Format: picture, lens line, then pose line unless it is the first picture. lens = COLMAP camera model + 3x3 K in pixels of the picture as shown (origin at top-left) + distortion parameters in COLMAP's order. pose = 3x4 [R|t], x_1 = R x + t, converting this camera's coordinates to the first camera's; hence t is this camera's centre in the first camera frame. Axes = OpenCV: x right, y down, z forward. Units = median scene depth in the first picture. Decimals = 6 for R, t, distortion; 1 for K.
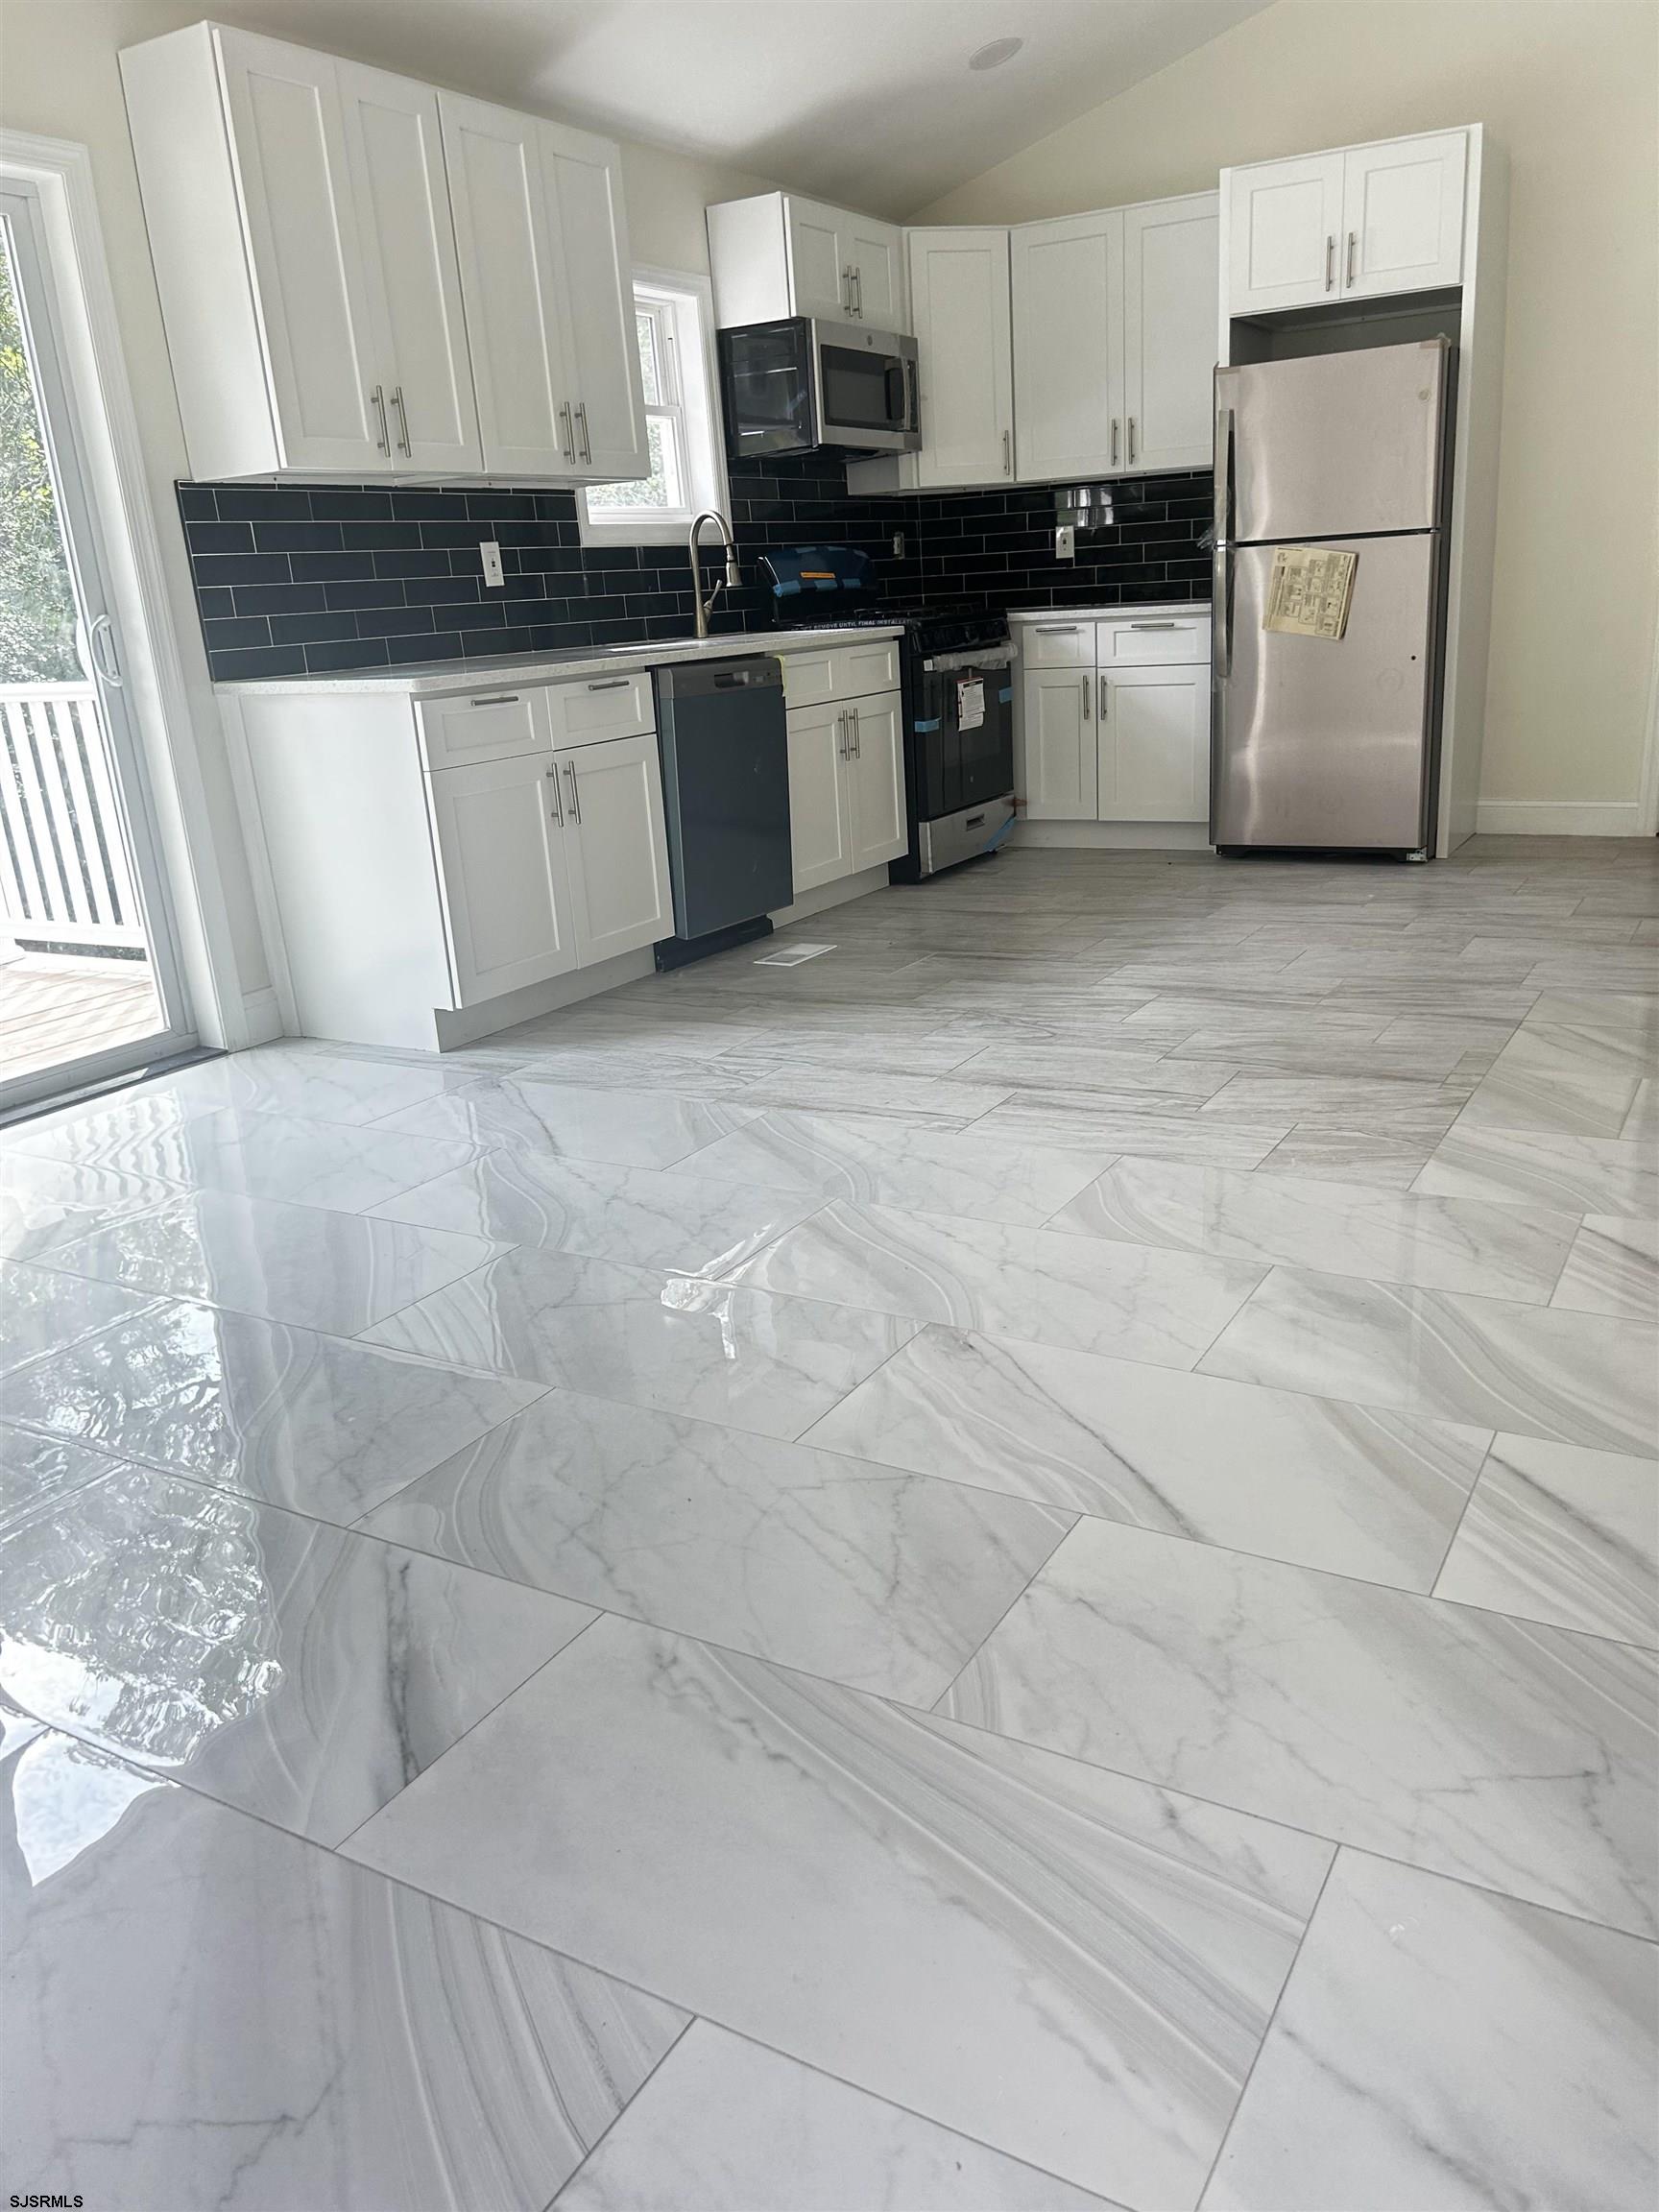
lens RADIAL K [[1690.3, 0, 831.7], [0, 1690.3, 1116.7], [0, 0, 1]] dist [0.075563, -0.073133]
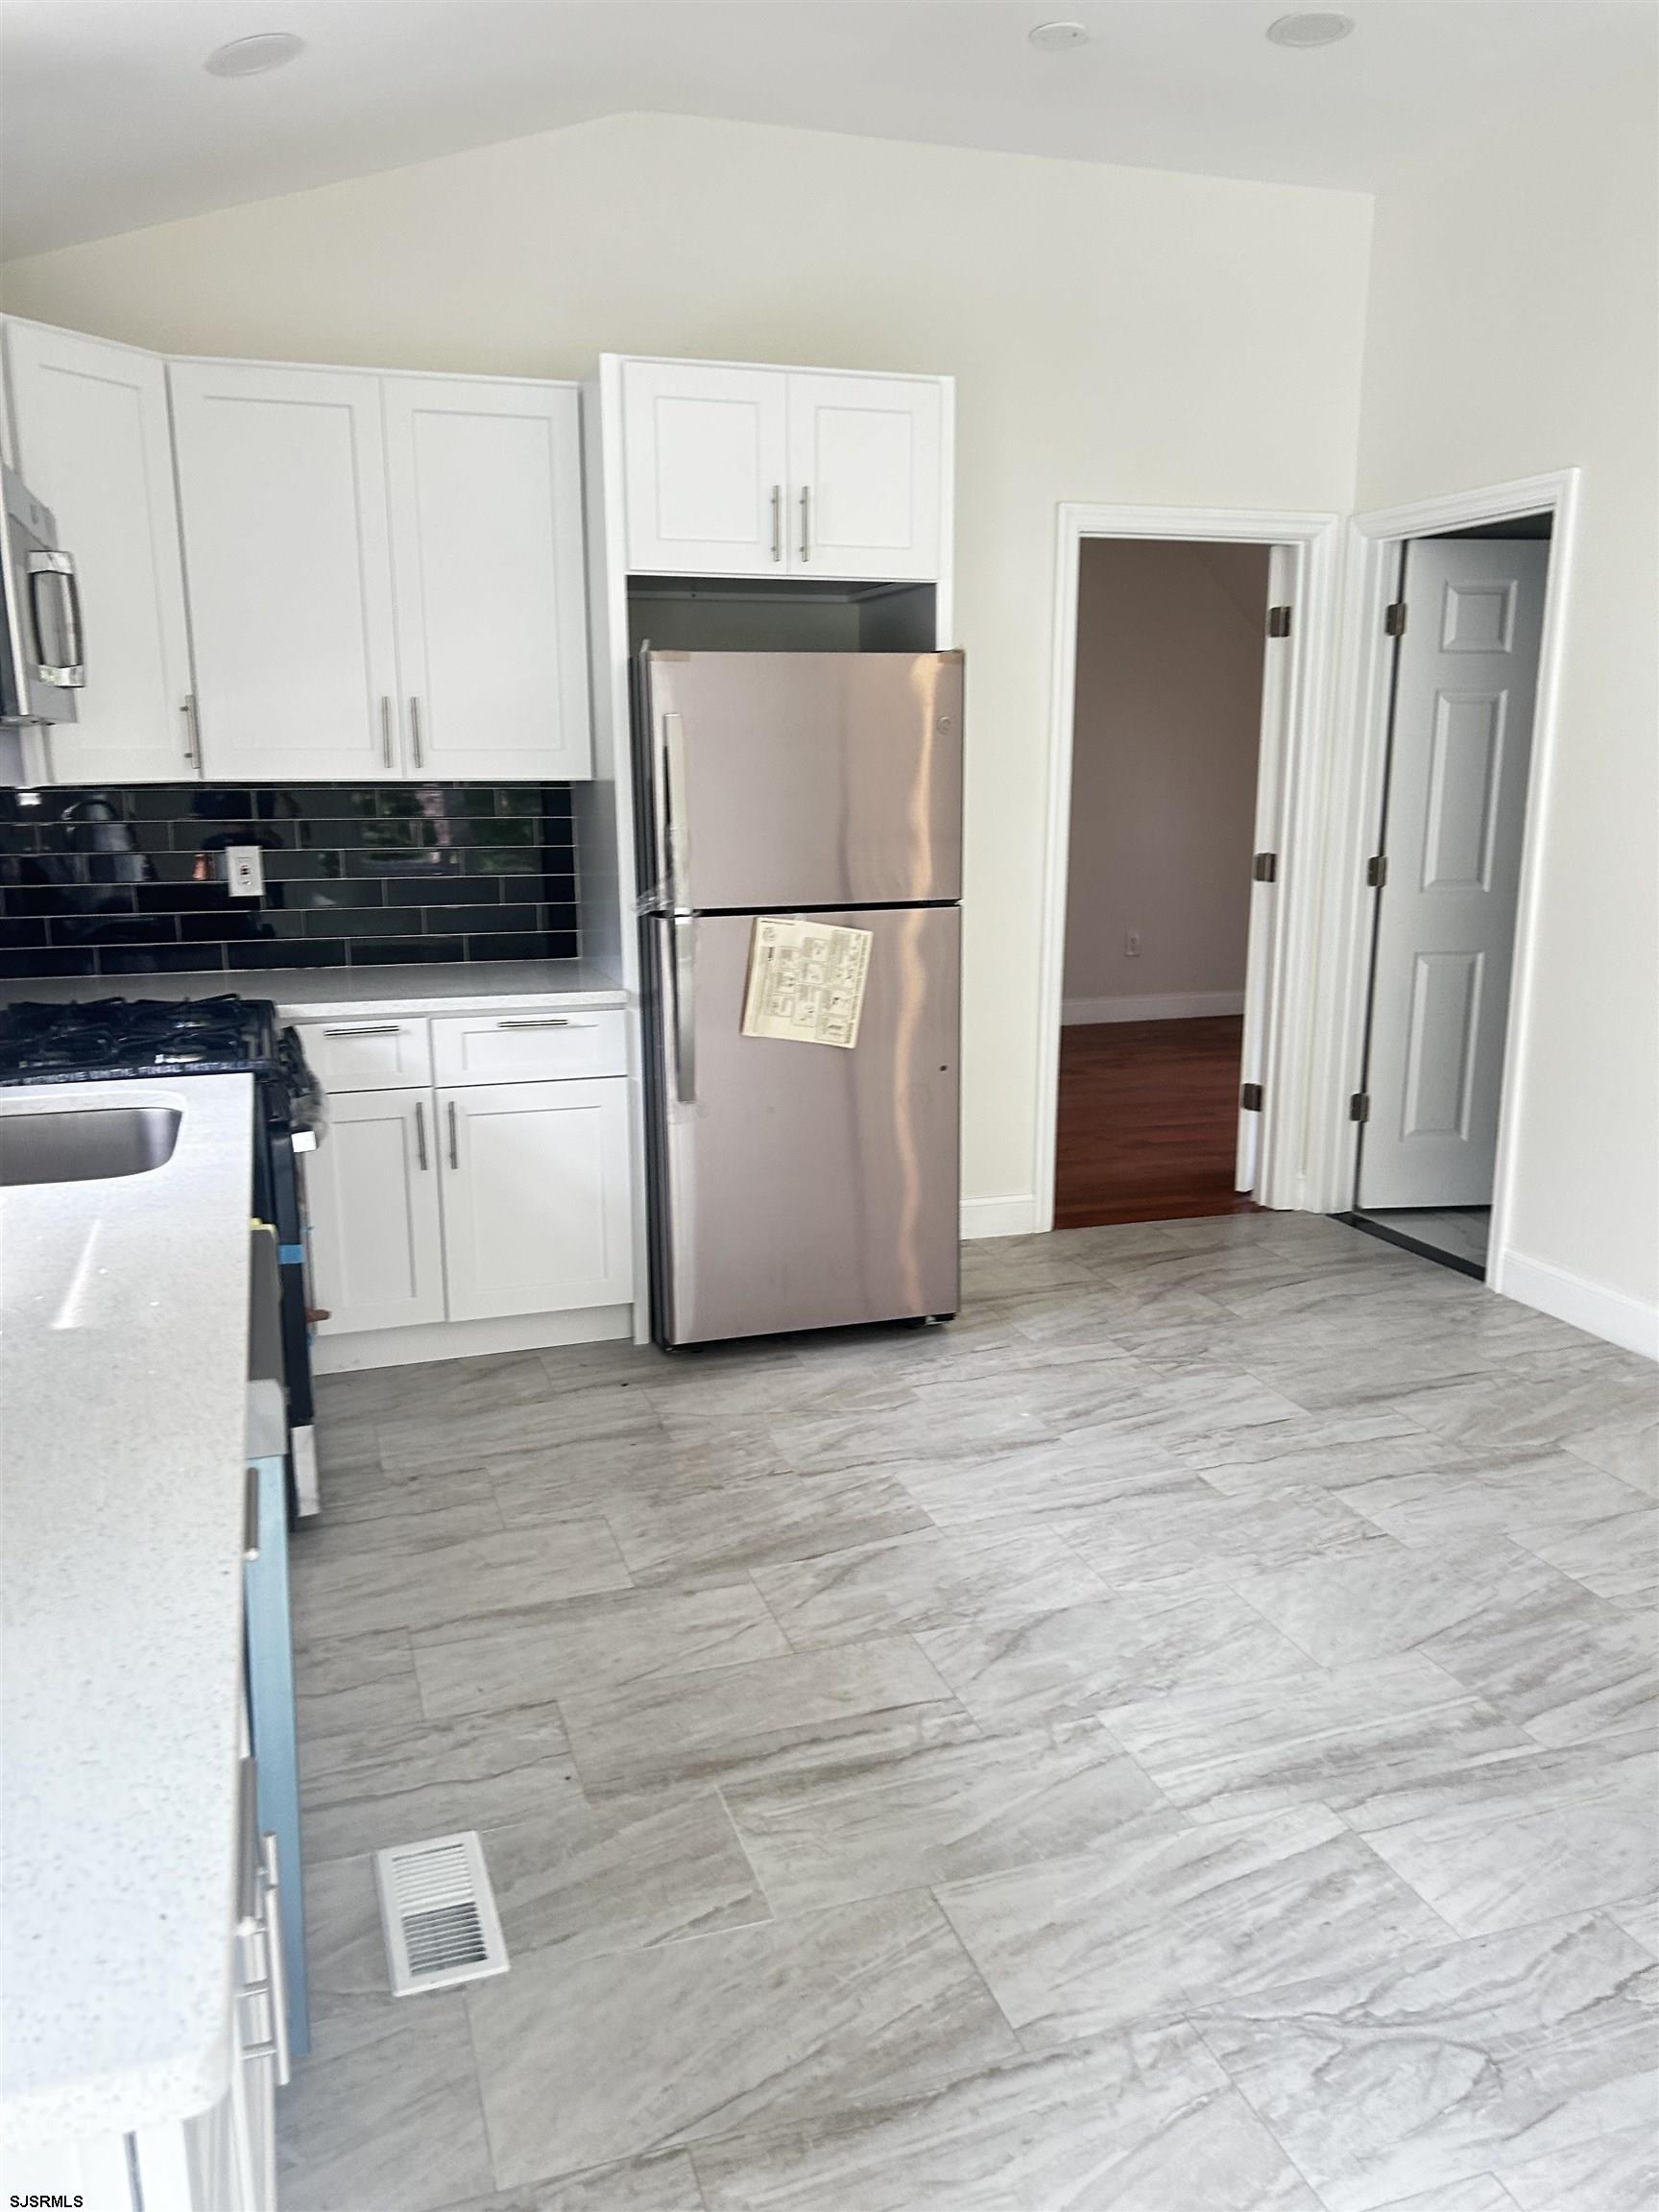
lens RADIAL K [[1680.3, 0, 822.2], [0, 1680.3, 1160.9], [0, 0, 1]] dist [0.065834, -0.077639]
pose [[0.668778, -0.127212, 0.732497, -0.221362], [0.191463, 0.981490, -0.004354, -0.233019], [-0.718385, 0.143158, 0.680756, 0.546776]]
